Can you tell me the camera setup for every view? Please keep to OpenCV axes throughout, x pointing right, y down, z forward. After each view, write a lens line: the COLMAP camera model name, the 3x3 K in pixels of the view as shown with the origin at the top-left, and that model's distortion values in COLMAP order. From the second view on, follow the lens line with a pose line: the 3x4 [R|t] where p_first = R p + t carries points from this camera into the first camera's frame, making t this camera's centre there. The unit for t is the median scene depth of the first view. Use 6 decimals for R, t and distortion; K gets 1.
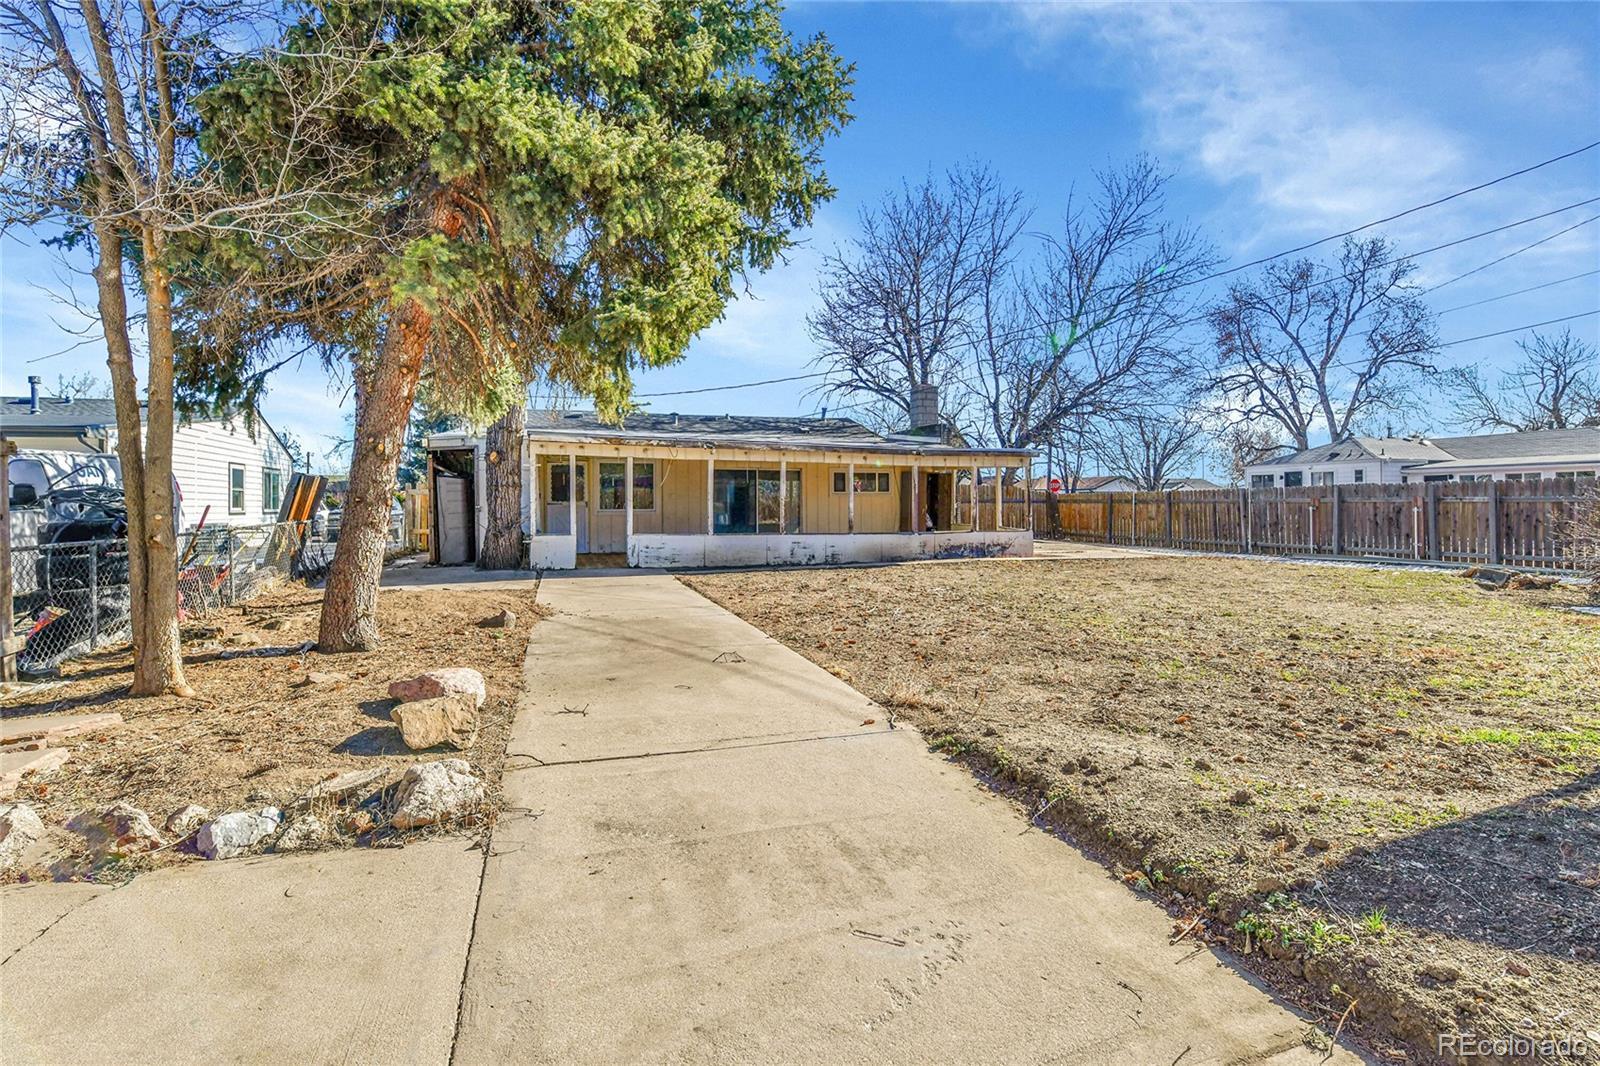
lens RADIAL K [[693.5, 0, 800.1], [0, 693.5, 516.3], [0, 0, 1]] dist [-0.008404, -0.004964]
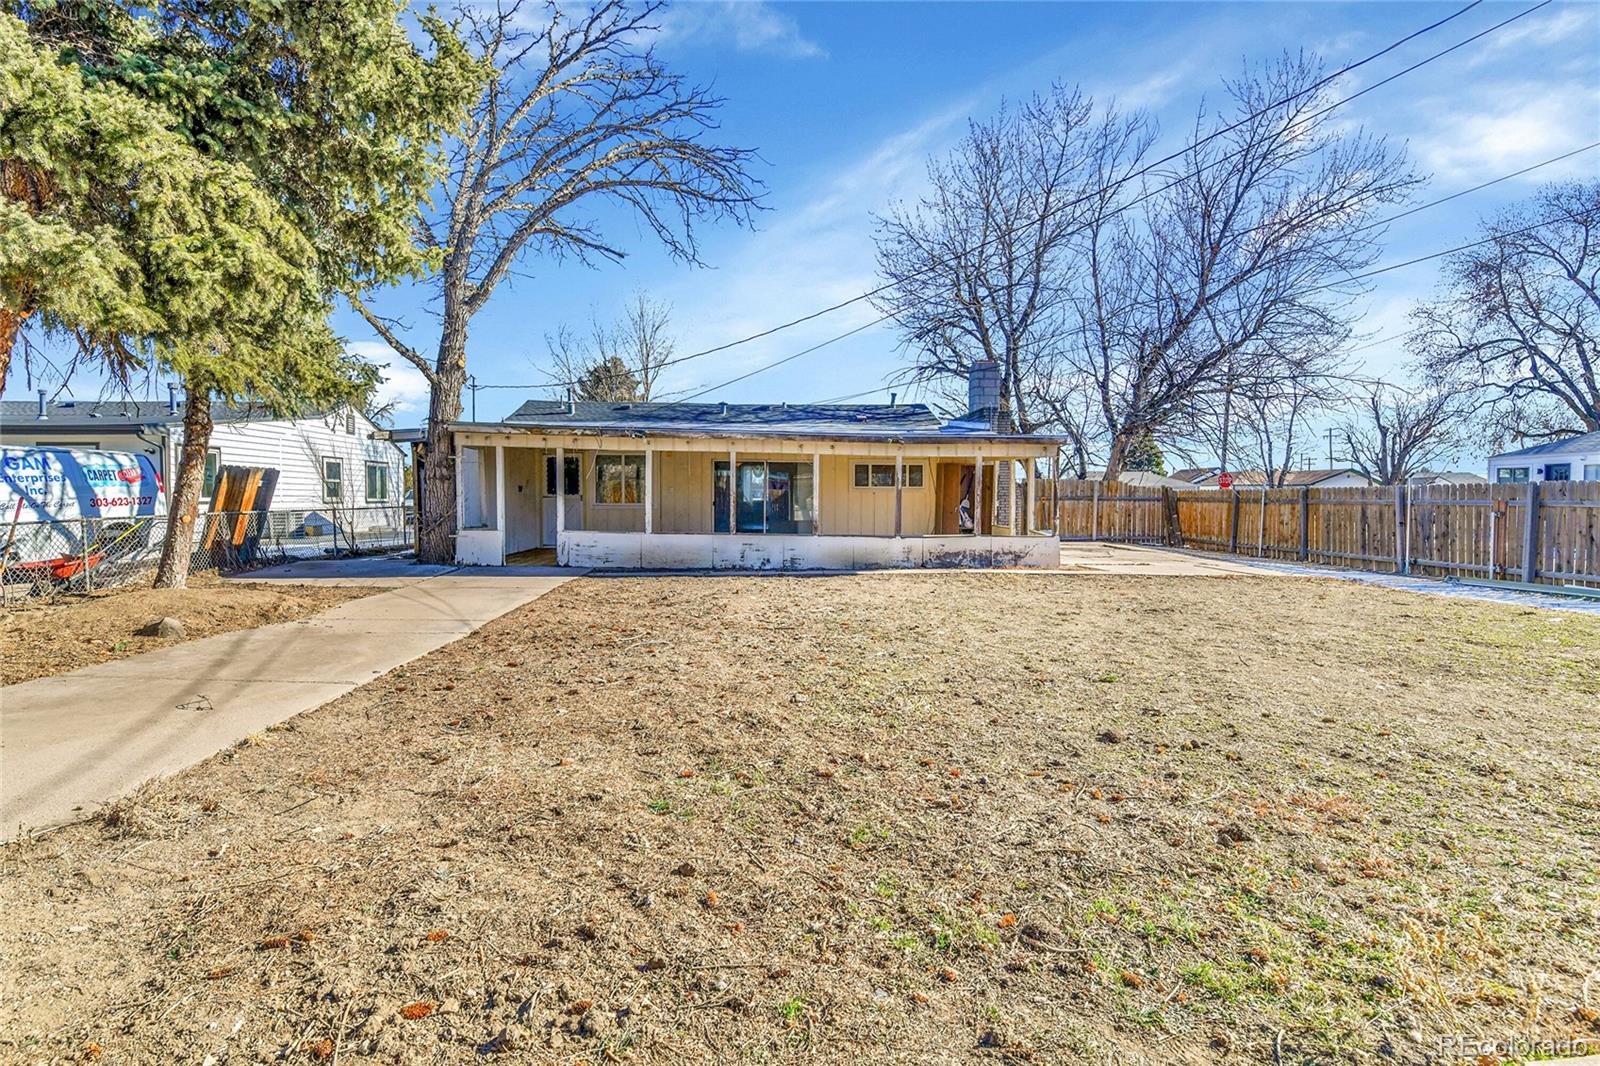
lens RADIAL K [[693.5, 0, 799.7], [0, 693.5, 530.6], [0, 0, 1]] dist [-0.008404, -0.004964]
pose [[0.965461, 0.022125, -0.259607, 0.180395], [-0.014566, 0.999413, 0.031007, -0.004610], [0.260140, -0.026154, 0.965217, 0.108958]]
